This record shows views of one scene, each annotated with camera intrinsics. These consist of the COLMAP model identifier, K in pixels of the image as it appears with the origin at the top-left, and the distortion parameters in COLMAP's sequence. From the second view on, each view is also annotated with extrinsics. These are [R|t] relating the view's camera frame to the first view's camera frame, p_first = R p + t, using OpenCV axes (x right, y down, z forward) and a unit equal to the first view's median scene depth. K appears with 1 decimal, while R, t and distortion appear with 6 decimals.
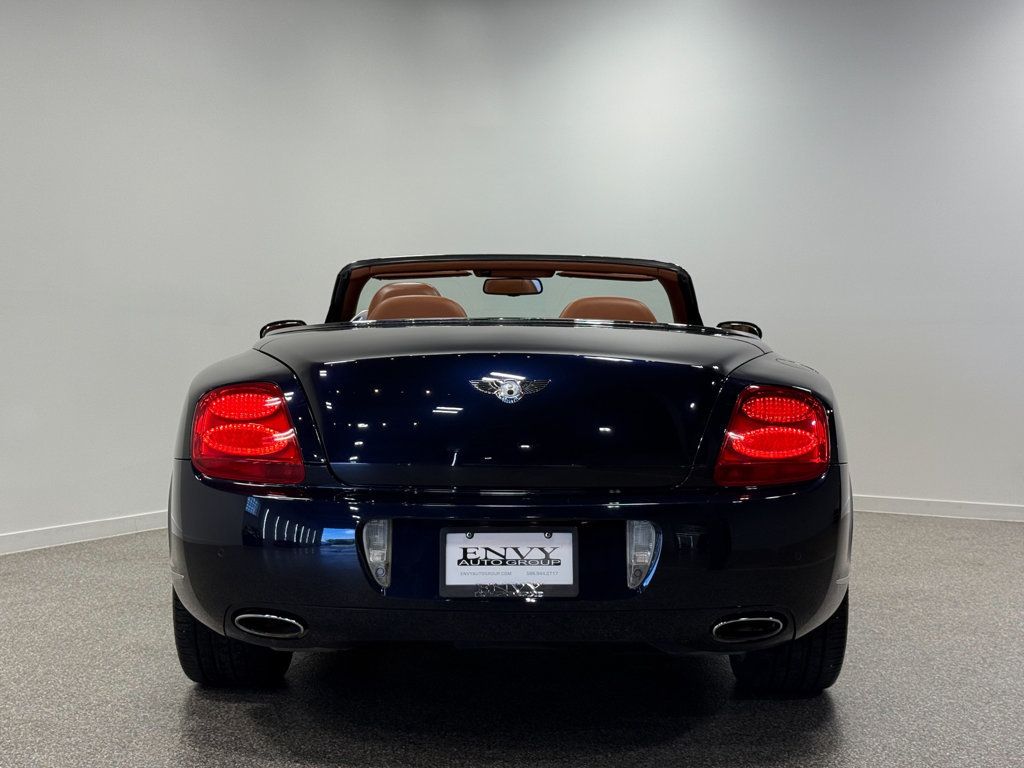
lens RADIAL K [[1448.3, 0, 512.0], [0, 1448.3, 384.0], [0, 0, 1]] dist [0.135387, -0.185696]
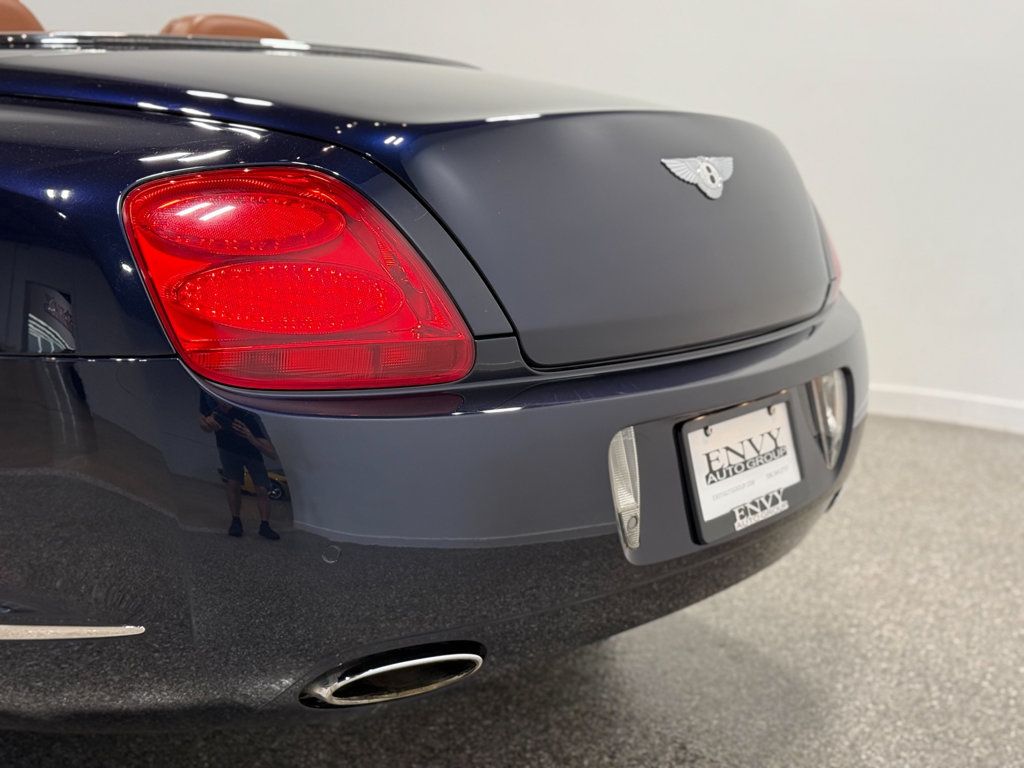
lens RADIAL K [[1448.3, 0, 512.0], [0, 1448.3, 384.0], [0, 0, 1]] dist [0.135387, -0.185696]
pose [[0.589186, -0.135426, 0.796568, -0.473557], [0.001735, 0.986064, 0.166359, -0.010397], [-0.807996, -0.096634, 0.581210, 0.637174]]
